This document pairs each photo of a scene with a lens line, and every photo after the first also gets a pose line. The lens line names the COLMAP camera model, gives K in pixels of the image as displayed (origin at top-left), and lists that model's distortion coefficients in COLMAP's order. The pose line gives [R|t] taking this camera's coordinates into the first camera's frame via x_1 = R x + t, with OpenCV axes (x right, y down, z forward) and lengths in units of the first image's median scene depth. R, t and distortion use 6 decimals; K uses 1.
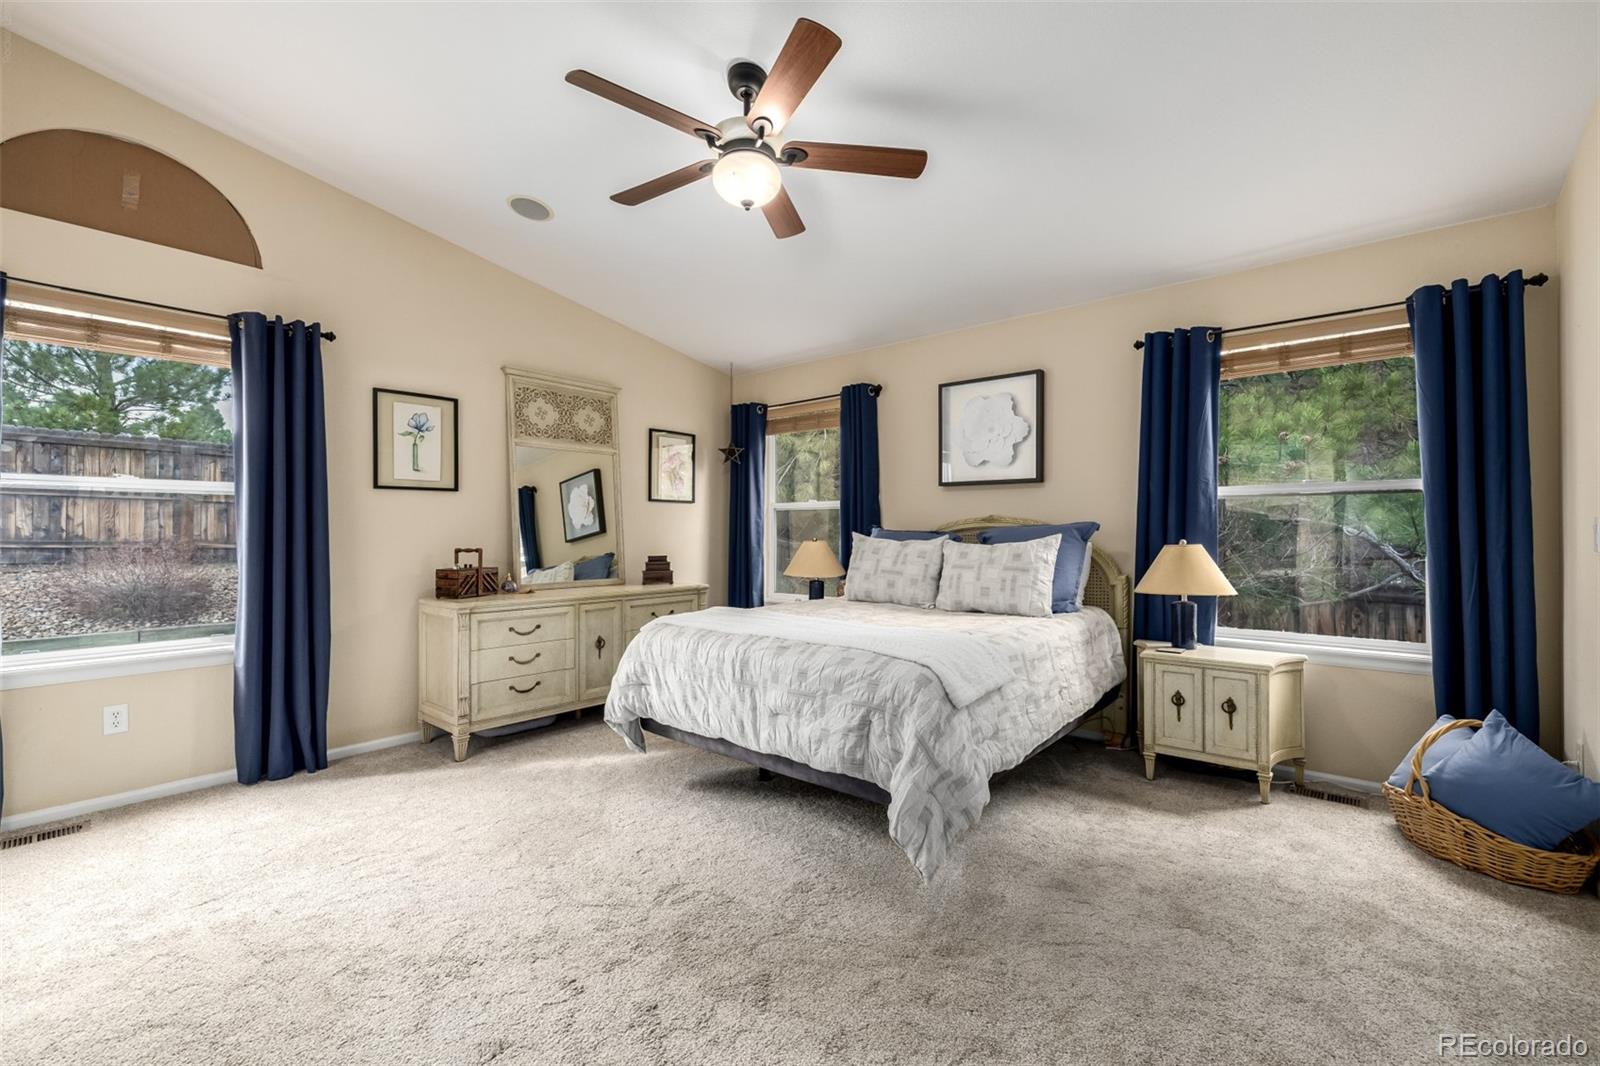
lens RADIAL K [[674.7, 0, 806.7], [0, 674.7, 531.4], [0, 0, 1]] dist [0.000188, -0.000387]
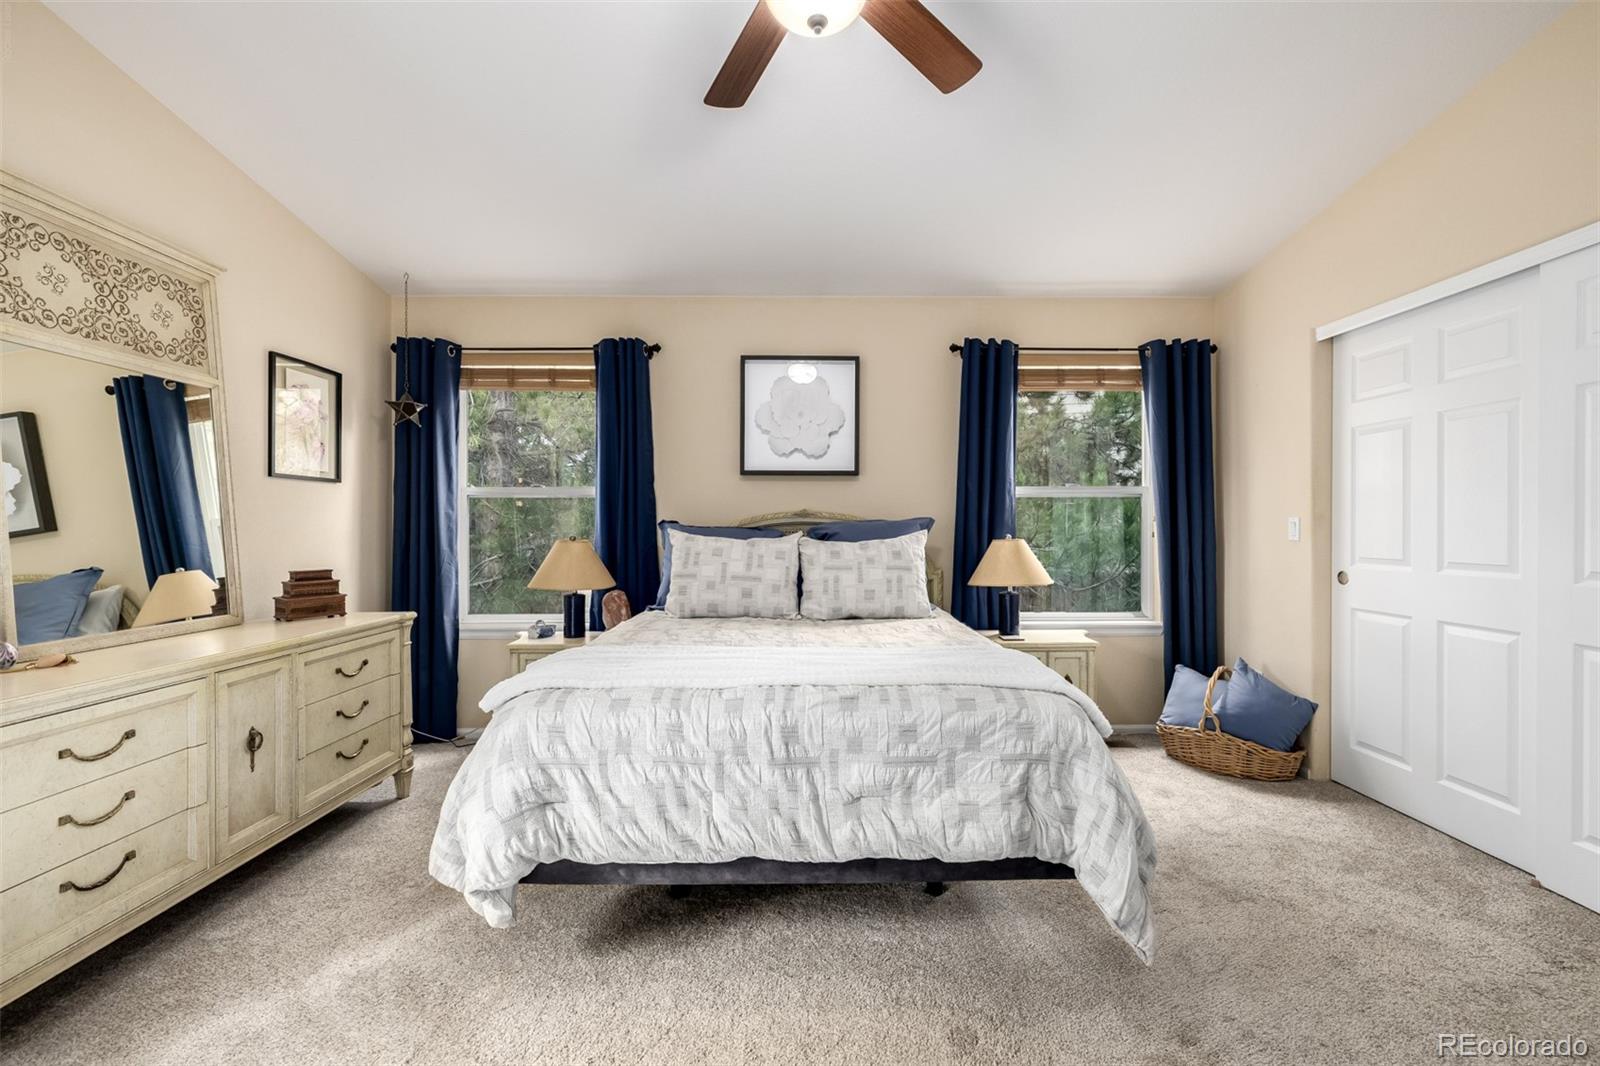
lens RADIAL K [[674.7, 0, 812.3], [0, 674.7, 529.4], [0, 0, 1]] dist [0.000188, -0.000387]
pose [[0.758940, -0.004618, 0.651144, -0.348705], [0.001907, 0.999986, 0.004869, -0.001768], [-0.651158, -0.002454, 0.758939, 0.346639]]
